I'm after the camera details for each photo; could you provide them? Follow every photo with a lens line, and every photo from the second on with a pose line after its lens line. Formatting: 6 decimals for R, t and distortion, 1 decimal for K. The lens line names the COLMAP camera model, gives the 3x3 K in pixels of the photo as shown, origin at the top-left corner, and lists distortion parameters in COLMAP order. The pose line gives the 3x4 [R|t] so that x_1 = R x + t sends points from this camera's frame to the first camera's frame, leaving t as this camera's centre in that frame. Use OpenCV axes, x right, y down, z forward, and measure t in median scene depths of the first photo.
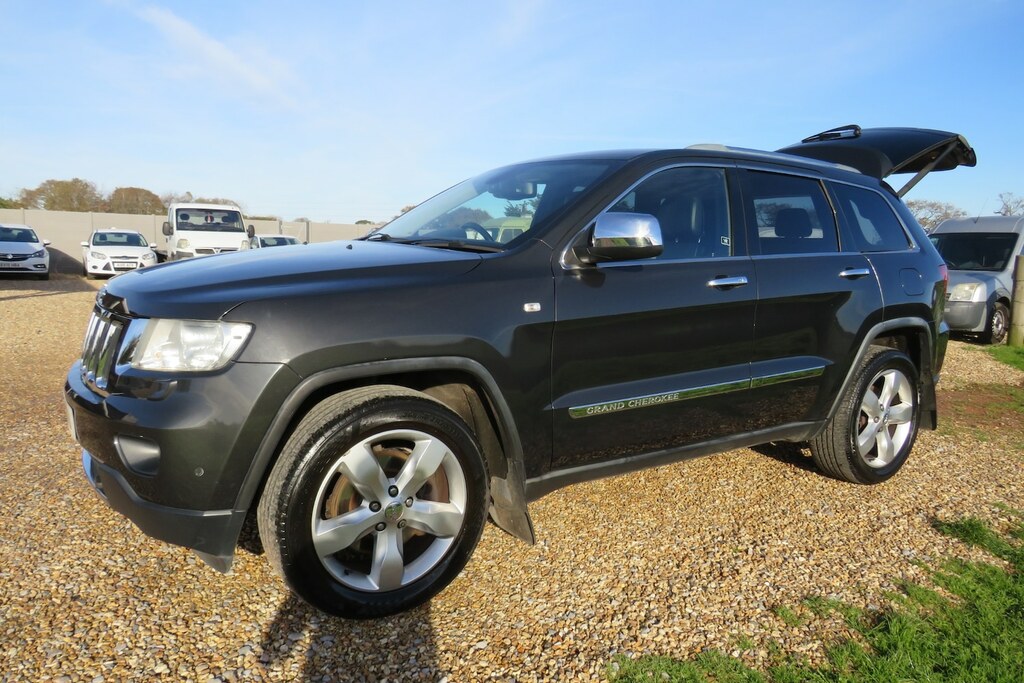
lens RADIAL K [[713.5, 0, 516.4], [0, 713.5, 338.8], [0, 0, 1]] dist [-0.015885, -0.002300]
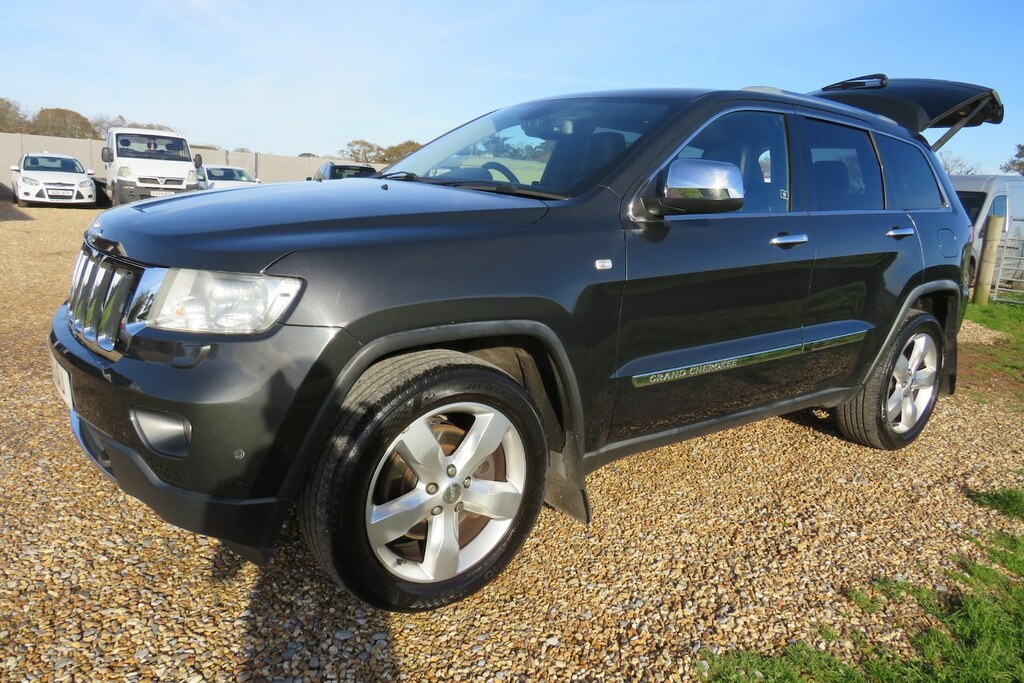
lens RADIAL K [[713.5, 0, 516.4], [0, 713.5, 334.6], [0, 0, 1]] dist [-0.015885, -0.002300]
pose [[0.996953, 0.019940, 0.075407, -0.140695], [-0.025576, 0.996890, 0.074535, -0.019236], [-0.073686, -0.076236, 0.994363, 0.112215]]
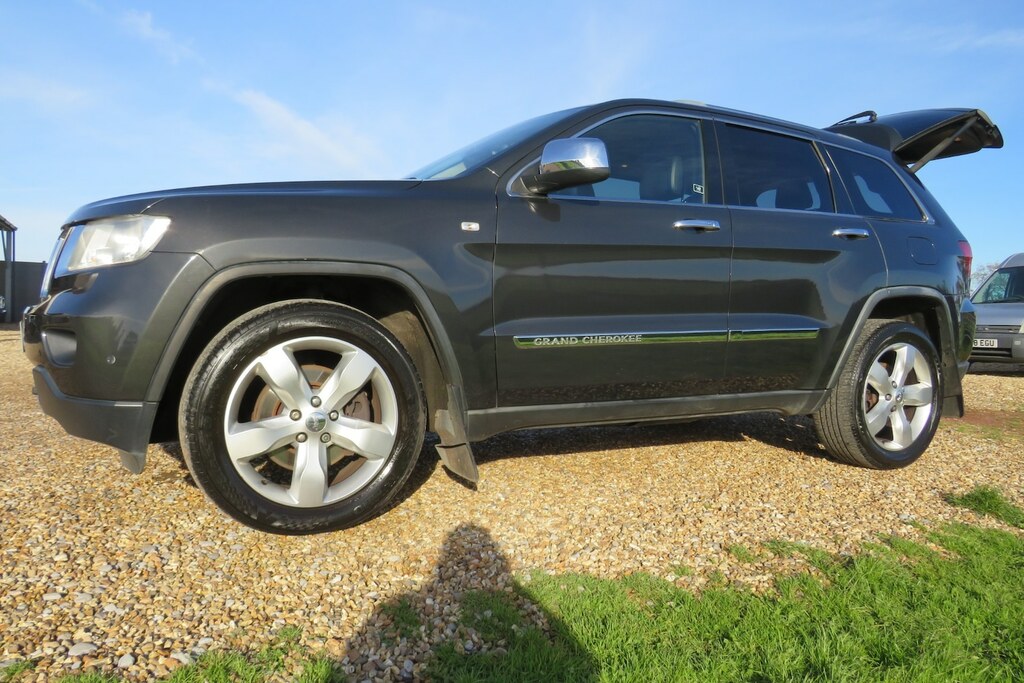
lens RADIAL K [[713.5, 0, 517.5], [0, 713.5, 339.9], [0, 0, 1]] dist [-0.015885, -0.002300]
pose [[0.995129, -0.000063, -0.098578, 0.170971], [-0.009202, 0.995574, -0.093534, 0.188734], [0.098147, 0.093986, 0.990724, 0.045046]]
